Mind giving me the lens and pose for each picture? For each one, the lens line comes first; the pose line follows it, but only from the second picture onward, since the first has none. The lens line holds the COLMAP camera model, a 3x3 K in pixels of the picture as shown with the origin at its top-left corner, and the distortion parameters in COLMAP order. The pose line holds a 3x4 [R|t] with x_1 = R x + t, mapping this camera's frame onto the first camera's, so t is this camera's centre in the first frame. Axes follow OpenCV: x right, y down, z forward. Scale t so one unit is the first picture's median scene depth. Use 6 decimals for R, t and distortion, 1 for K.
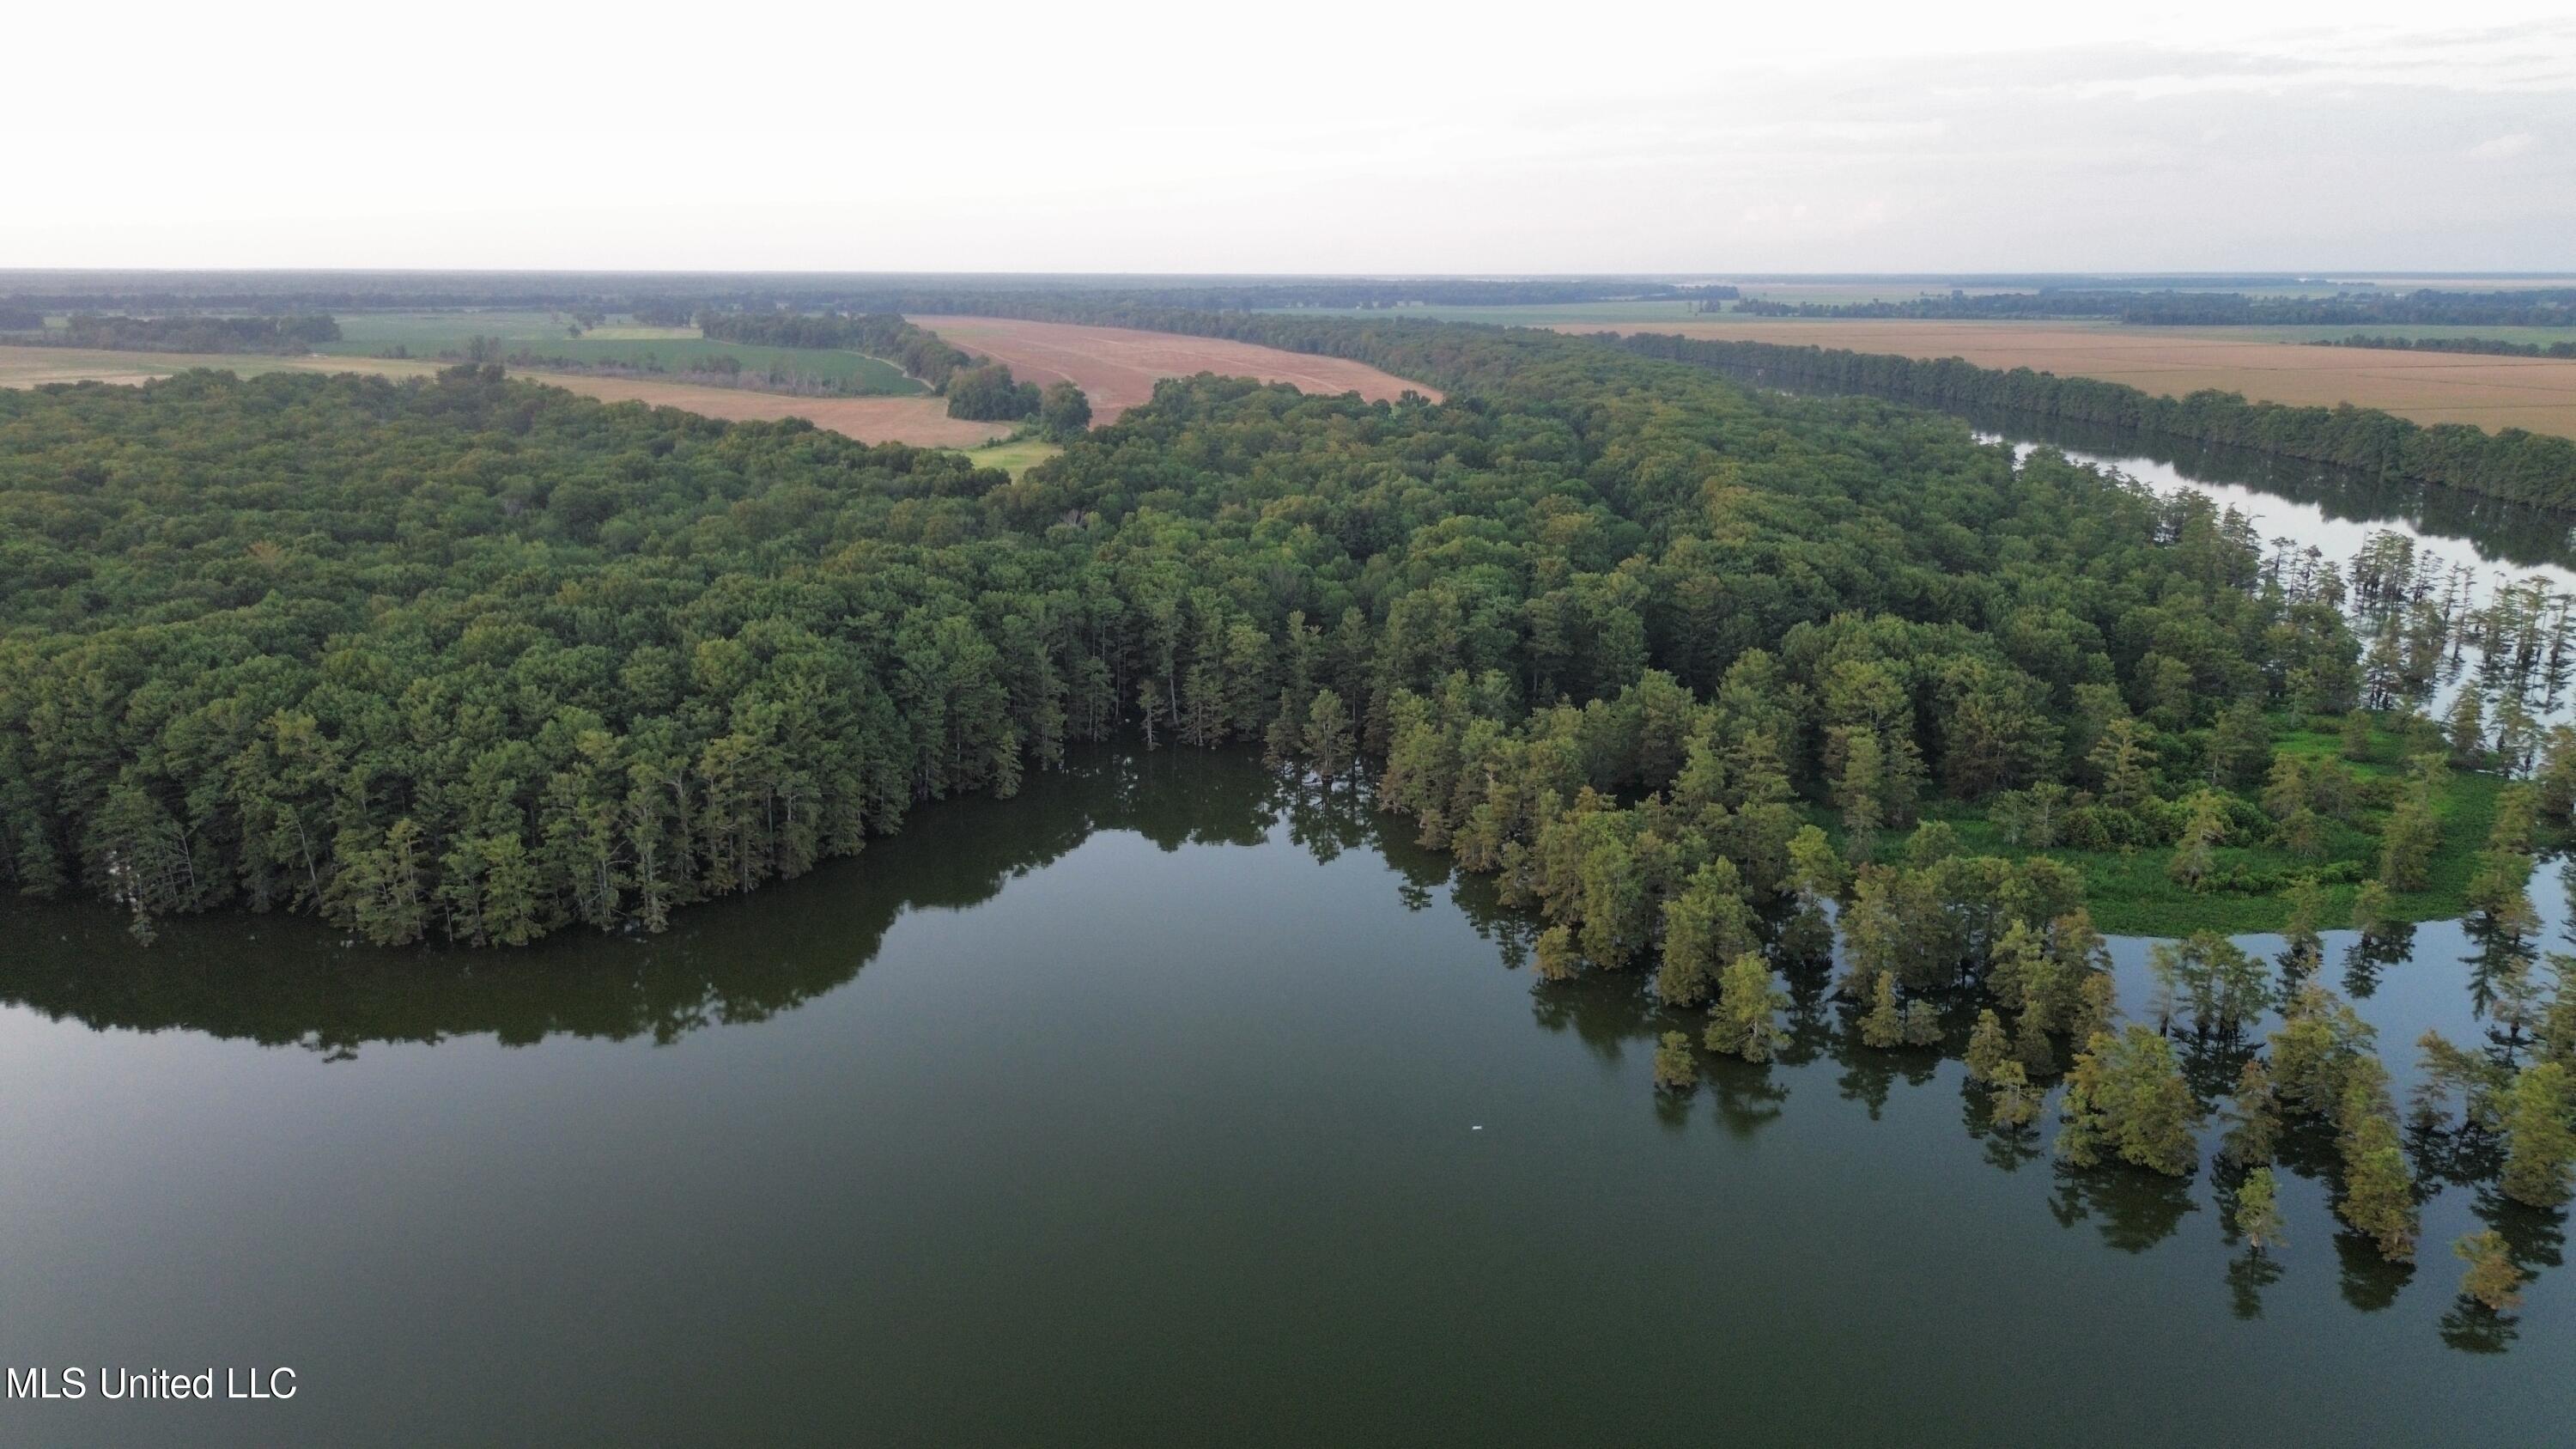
lens RADIAL K [[1820.5, 0, 1289.1], [0, 1820.5, 709.2], [0, 0, 1]] dist [0.074114, -0.081993]
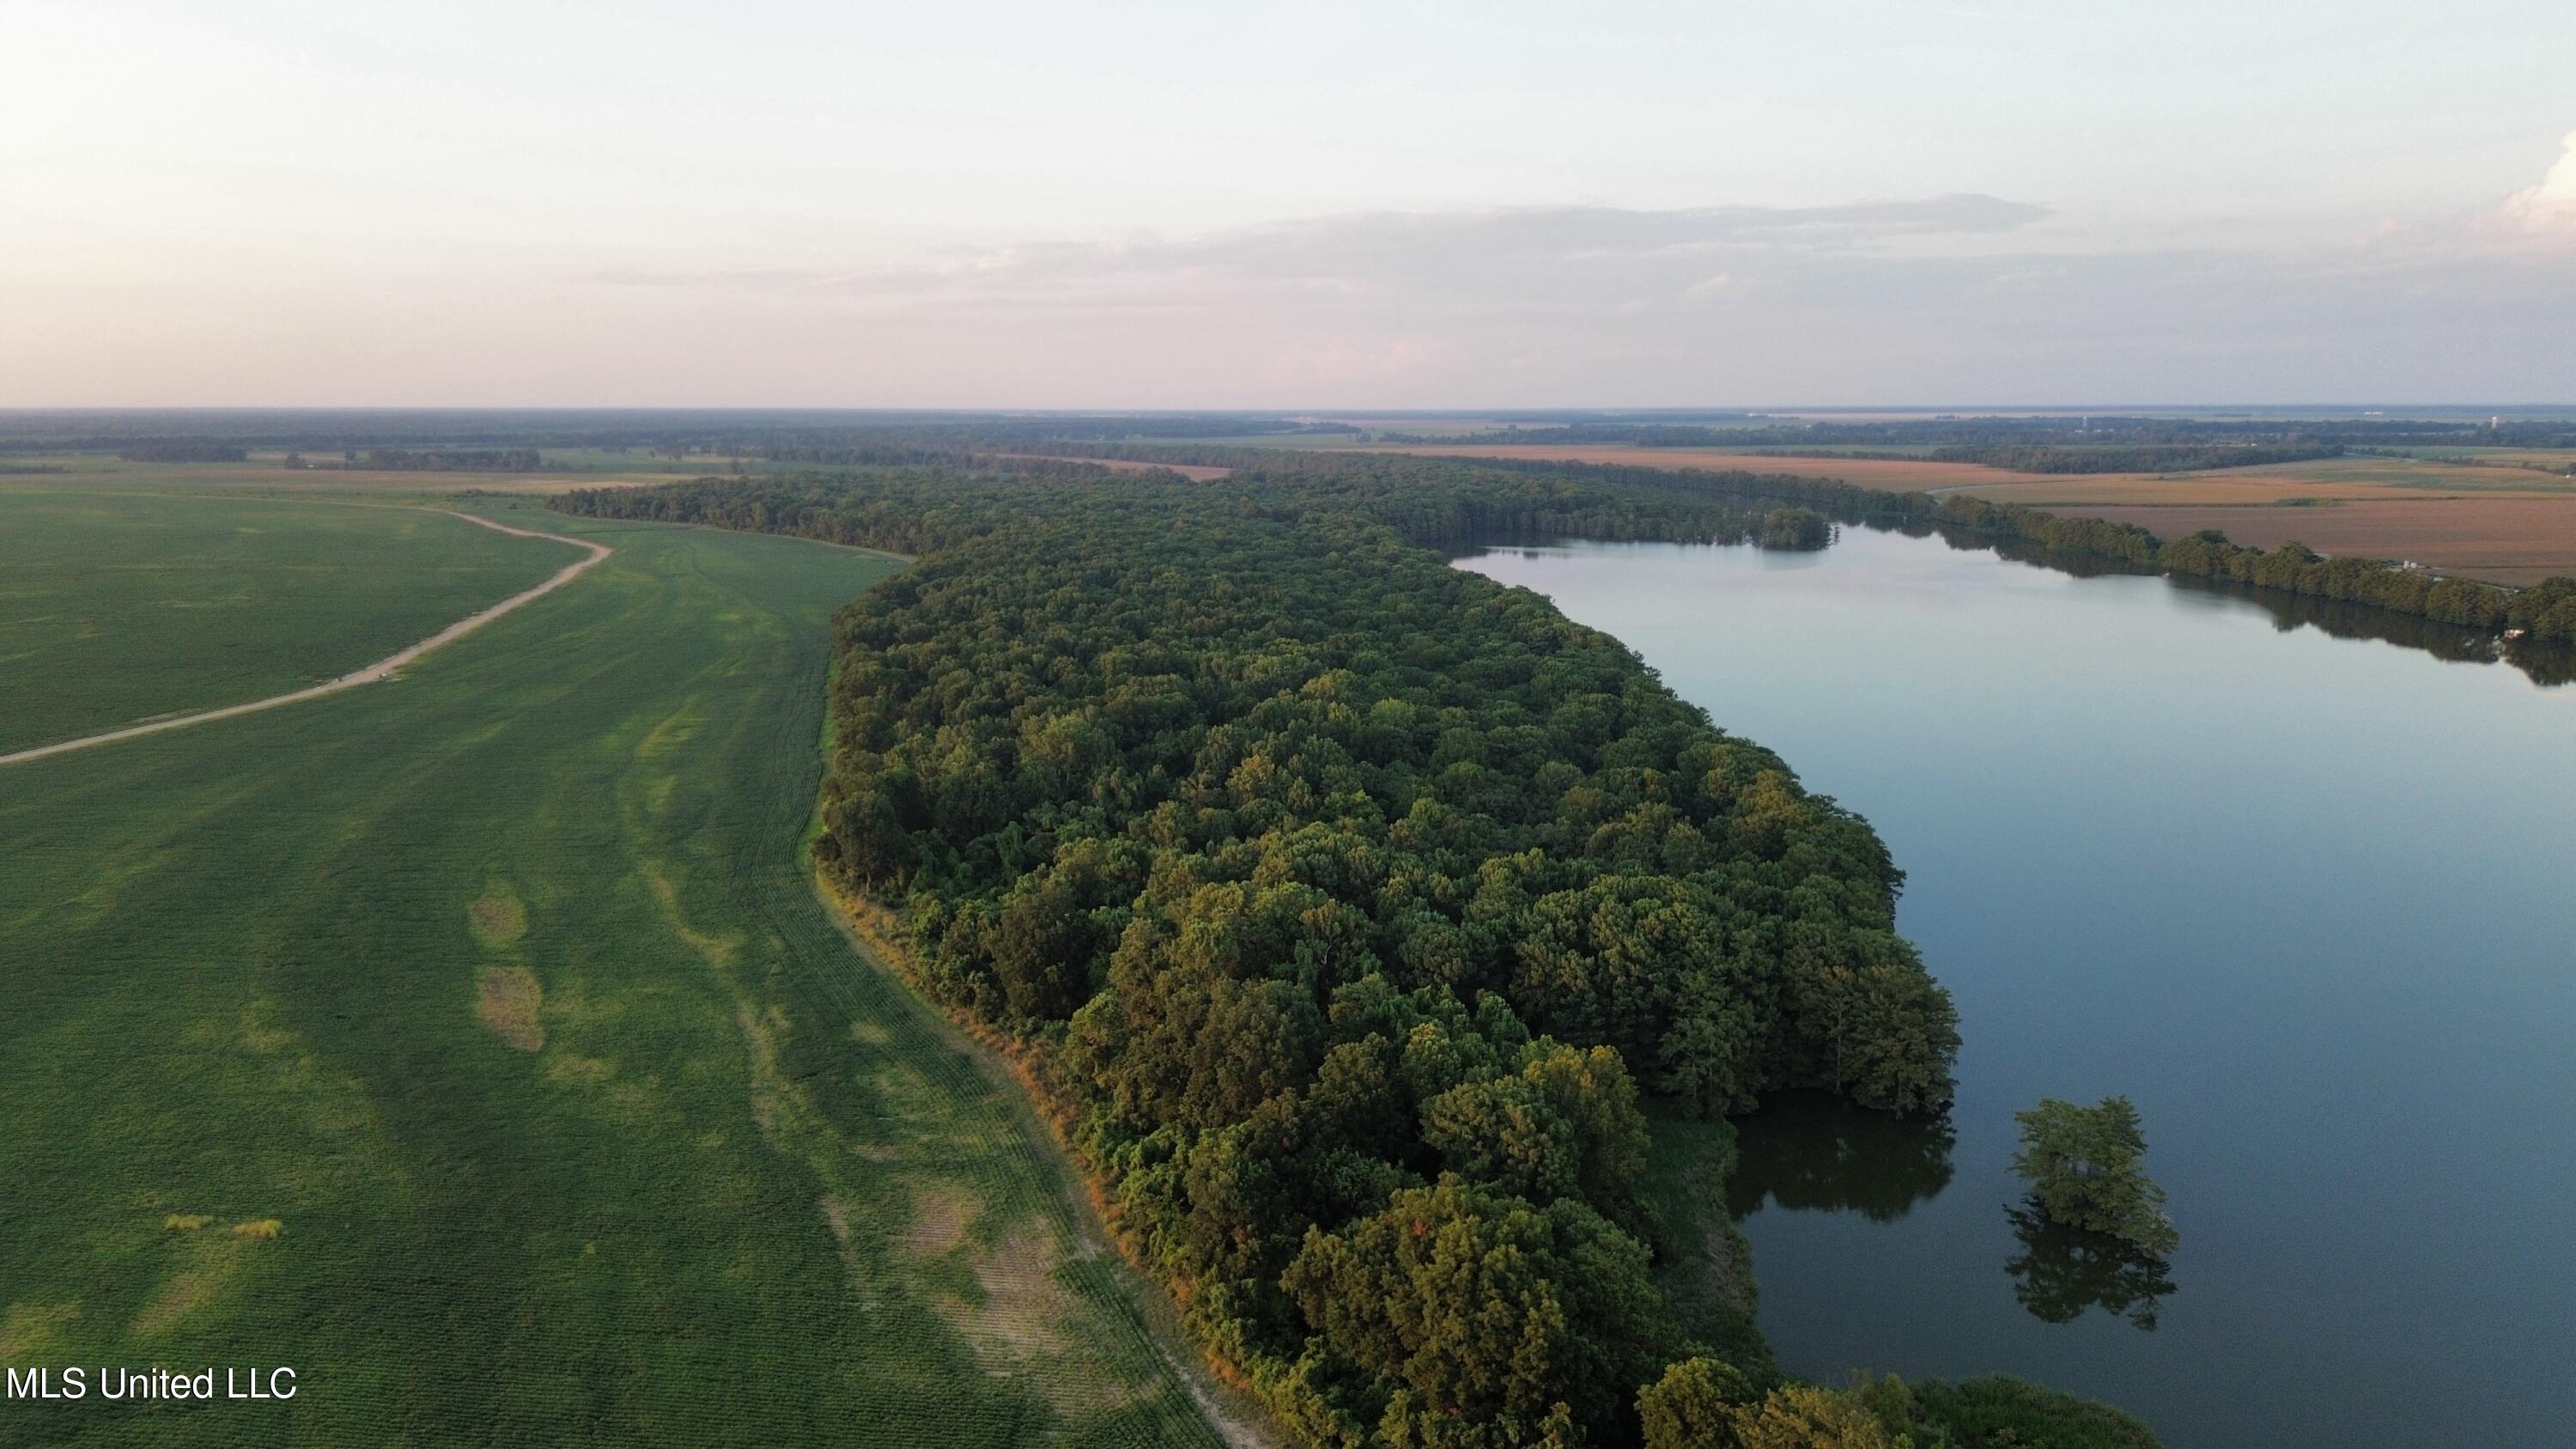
lens RADIAL K [[1820.5, 0, 1289.1], [0, 1820.5, 709.2], [0, 0, 1]] dist [0.074114, -0.081993]
pose [[0.970936, -0.043858, 0.235288, -0.557973], [0.060217, 0.996208, -0.062793, 0.247436], [-0.231642, 0.075137, 0.969895, -1.118124]]
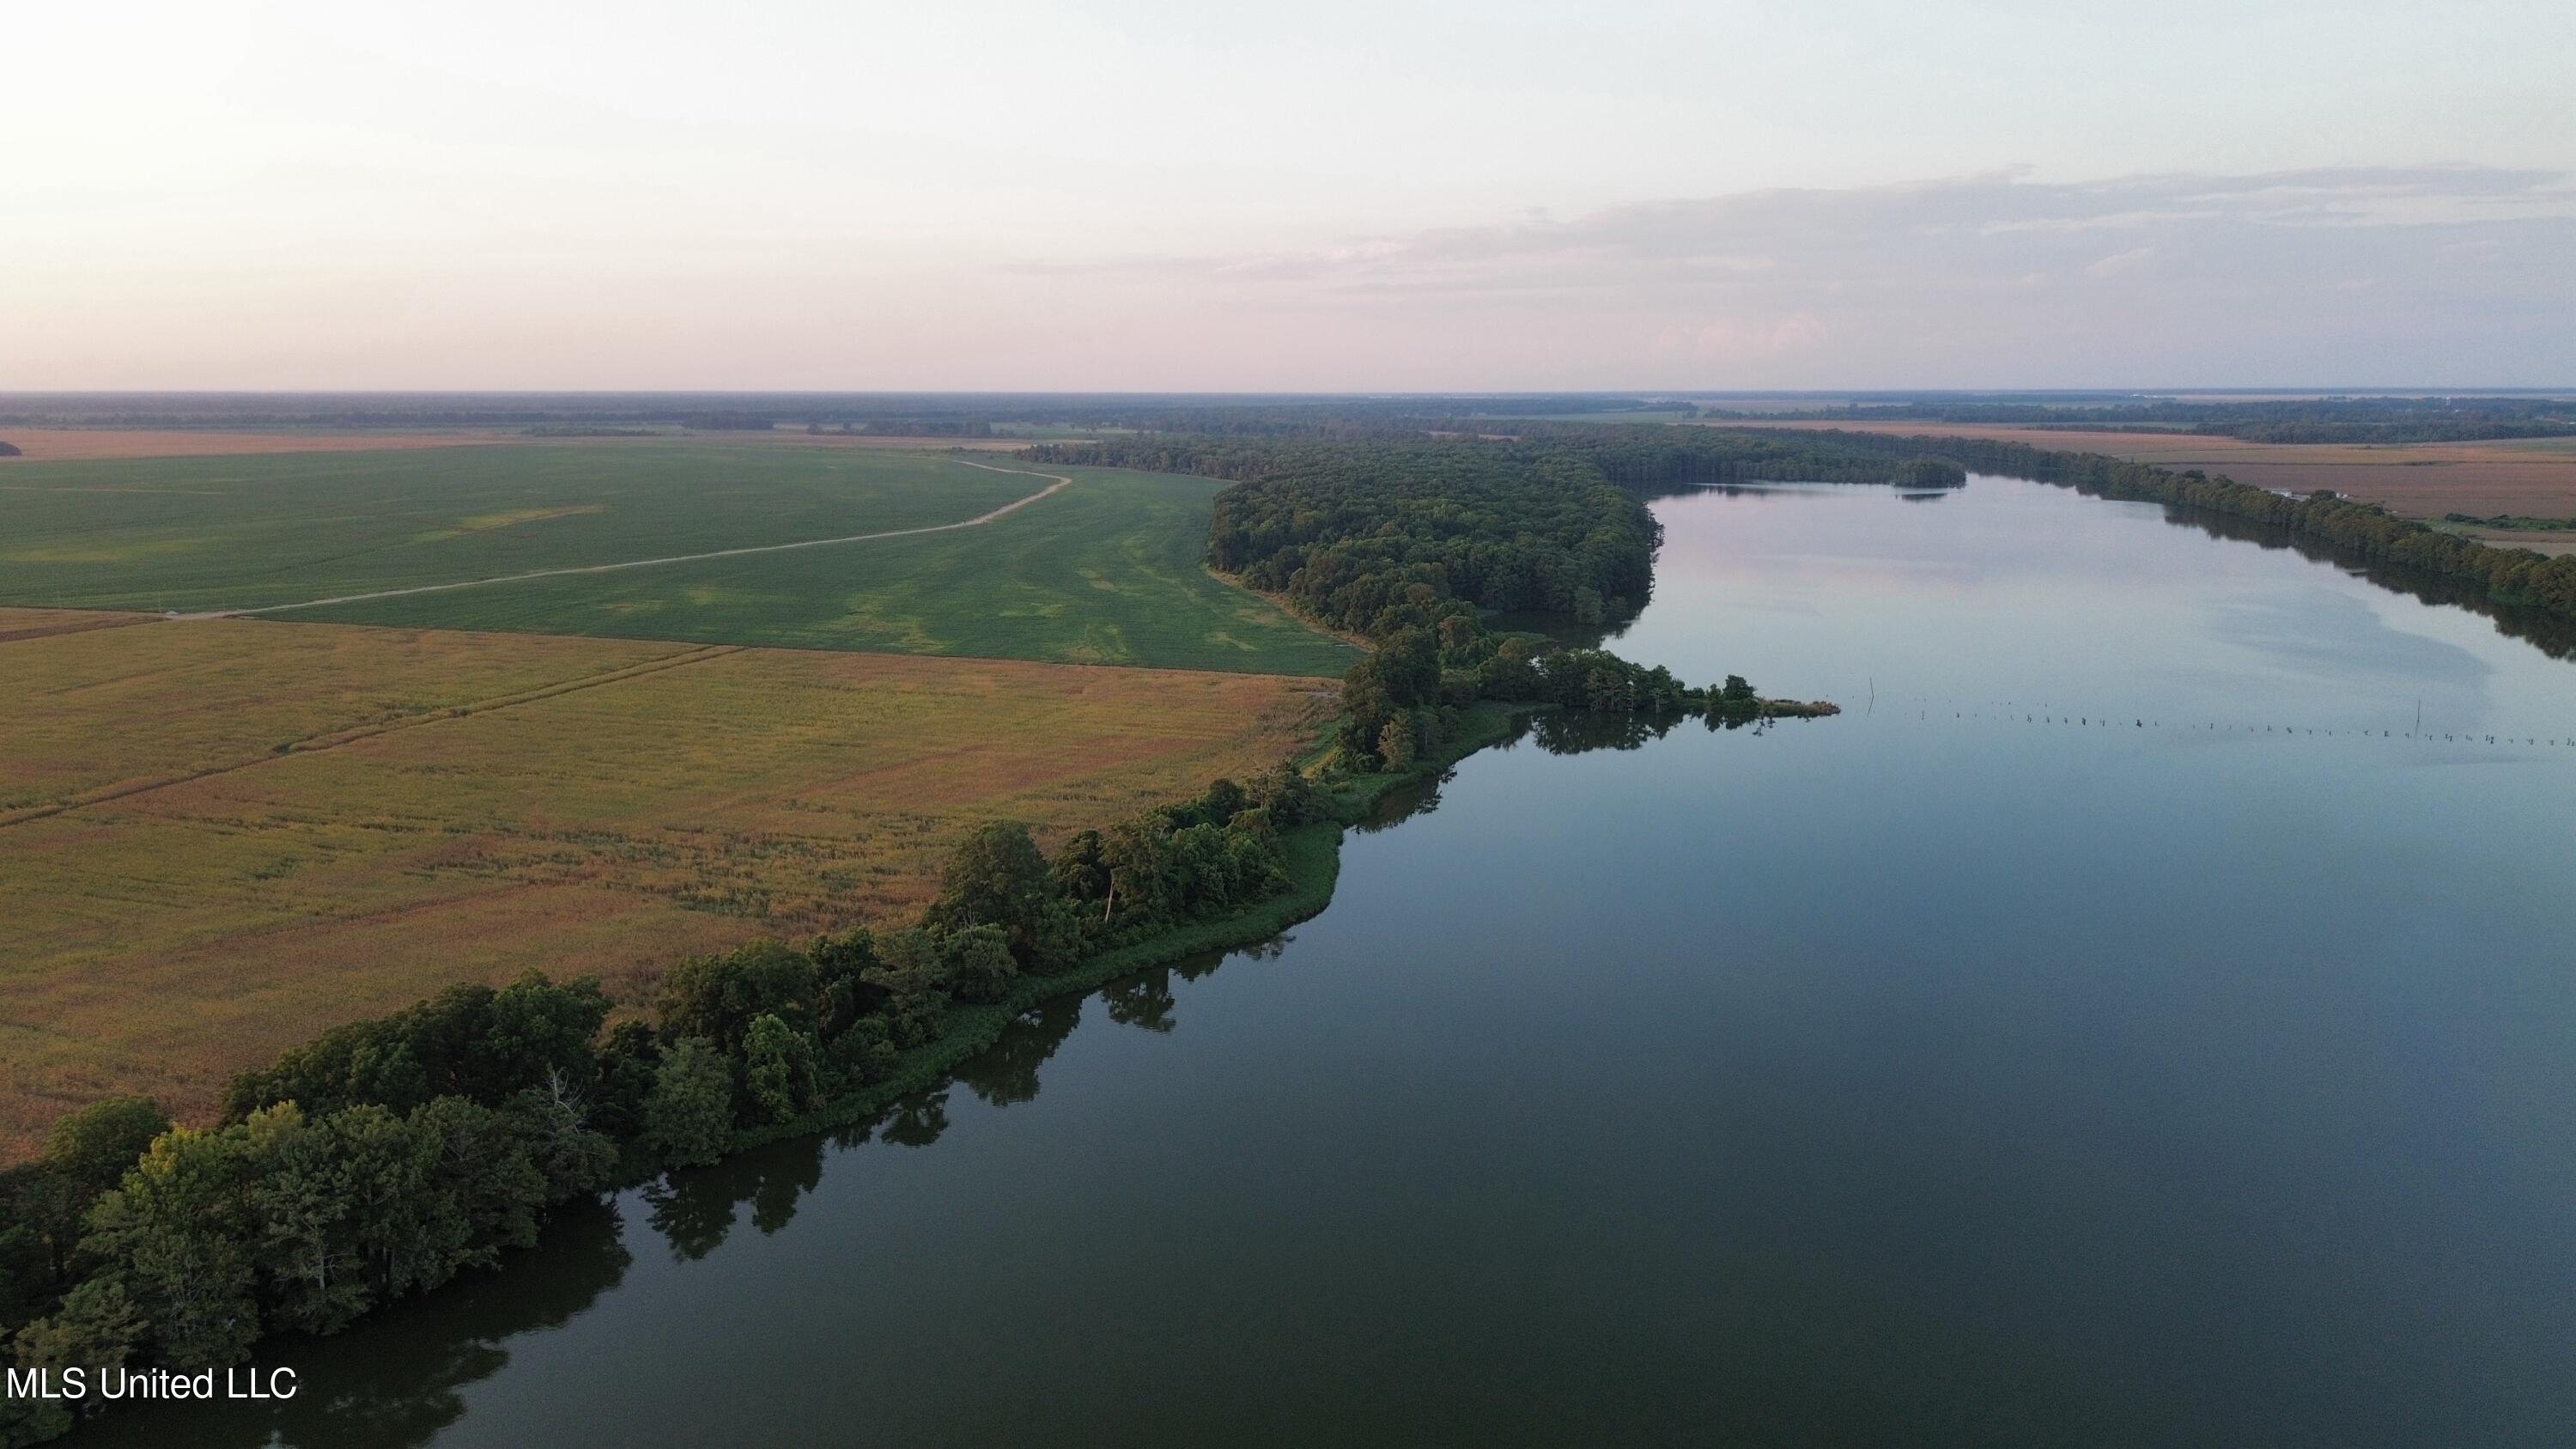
lens RADIAL K [[1816.8, 0, 1288.0], [0, 1816.8, 724.5], [0, 0, 1]] dist [0.069001, -0.074348]
pose [[0.999205, -0.010910, 0.038349, -0.560610], [0.012935, 0.998513, -0.052951, 0.387718], [-0.037715, 0.053405, 0.997860, -1.669983]]
